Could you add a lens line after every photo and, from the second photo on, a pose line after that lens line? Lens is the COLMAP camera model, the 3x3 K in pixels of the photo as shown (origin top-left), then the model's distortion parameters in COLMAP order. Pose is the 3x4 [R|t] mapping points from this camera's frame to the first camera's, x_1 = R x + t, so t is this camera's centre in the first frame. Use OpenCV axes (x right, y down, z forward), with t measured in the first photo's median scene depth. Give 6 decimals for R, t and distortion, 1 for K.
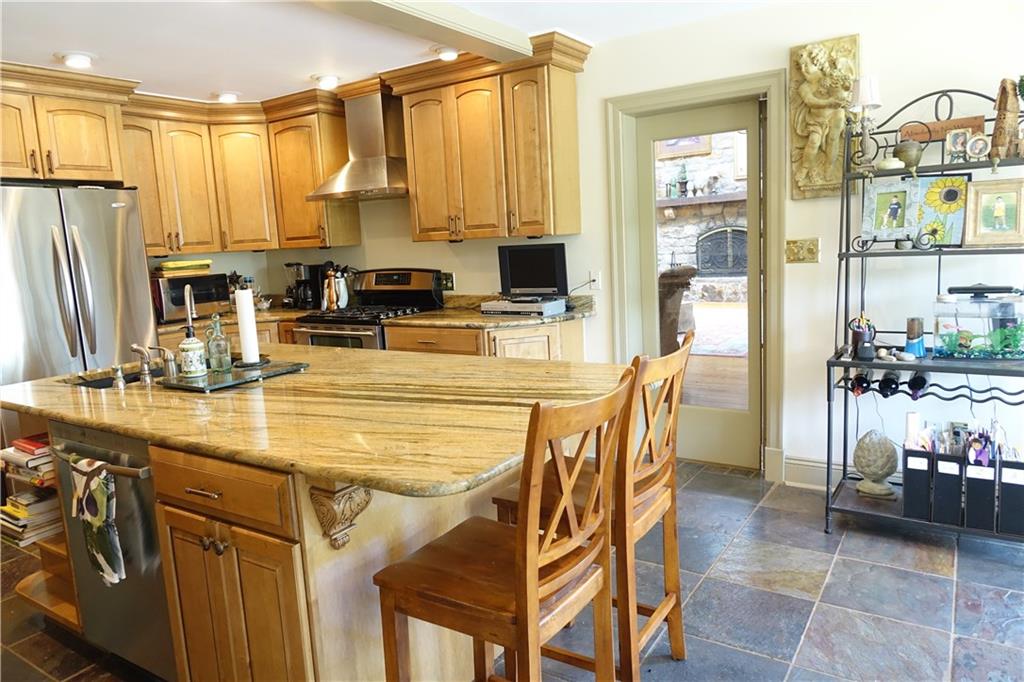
lens RADIAL K [[698.0, 0, 512.0], [0, 698.0, 341.0], [0, 0, 1]] dist [-0.000900, -0.003085]
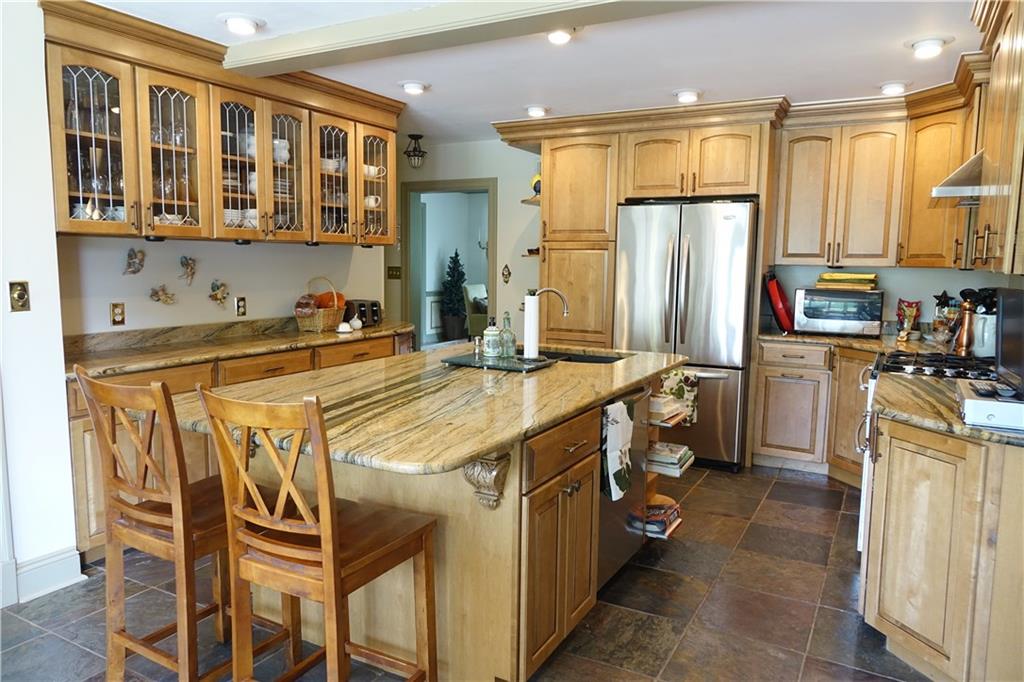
lens RADIAL K [[698.0, 0, 512.0], [0, 698.0, 341.0], [0, 0, 1]] dist [-0.000900, -0.003085]
pose [[0.075395, 0.172062, -0.982197, 0.532682], [-0.163580, 0.973790, 0.158032, -0.121752], [0.983645, 0.148753, 0.101565, 0.574294]]
